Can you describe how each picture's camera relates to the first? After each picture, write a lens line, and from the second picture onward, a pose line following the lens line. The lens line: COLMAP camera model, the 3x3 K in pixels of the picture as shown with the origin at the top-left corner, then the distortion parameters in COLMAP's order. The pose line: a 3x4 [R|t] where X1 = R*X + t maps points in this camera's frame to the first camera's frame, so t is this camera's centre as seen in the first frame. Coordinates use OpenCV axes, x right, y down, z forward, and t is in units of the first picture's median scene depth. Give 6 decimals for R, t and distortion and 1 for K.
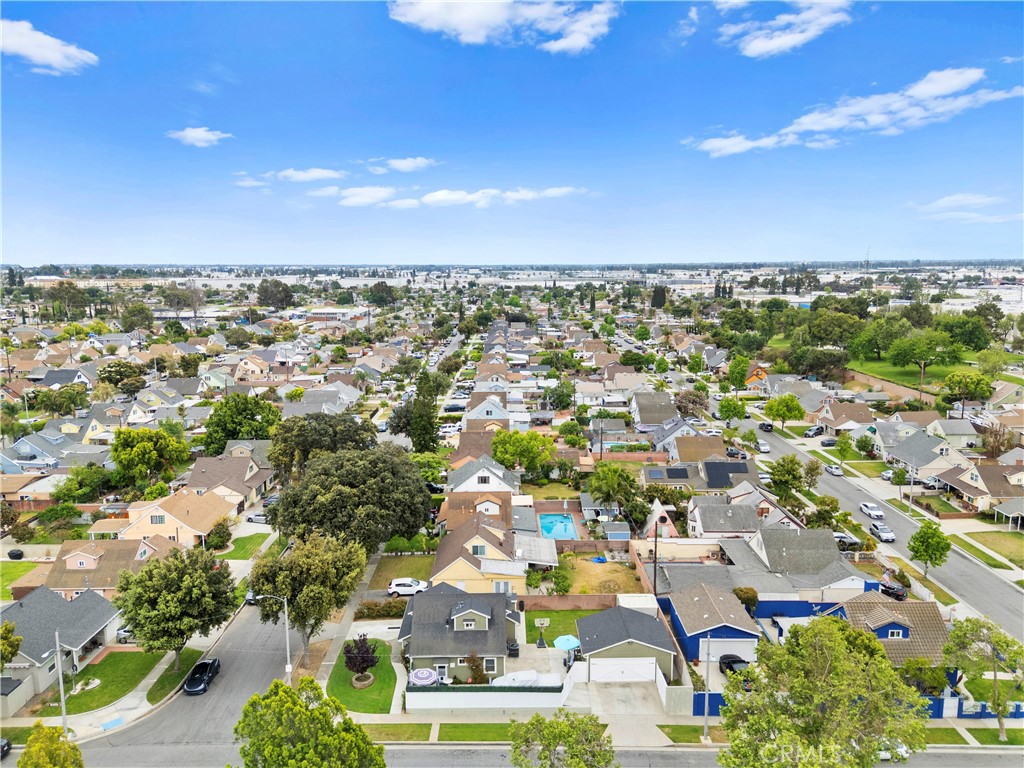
lens RADIAL K [[733.8, 0, 512.0], [0, 733.8, 384.0], [0, 0, 1]] dist [0.036056, -0.006003]
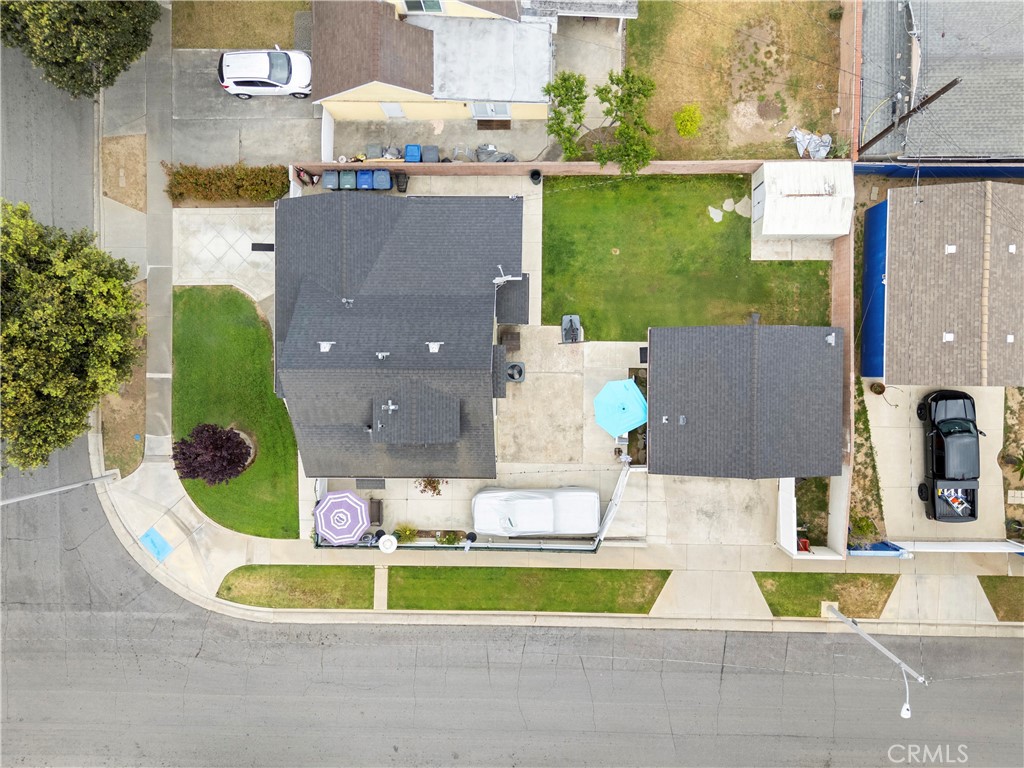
lens RADIAL K [[733.8, 0, 512.0], [0, 733.8, 384.0], [0, 0, 1]] dist [0.036056, -0.006003]
pose [[0.999551, 0.012370, -0.027274, 0.016360], [0.024821, 0.167383, 0.985579, -0.143599], [0.016757, -0.985814, 0.167001, 1.016218]]
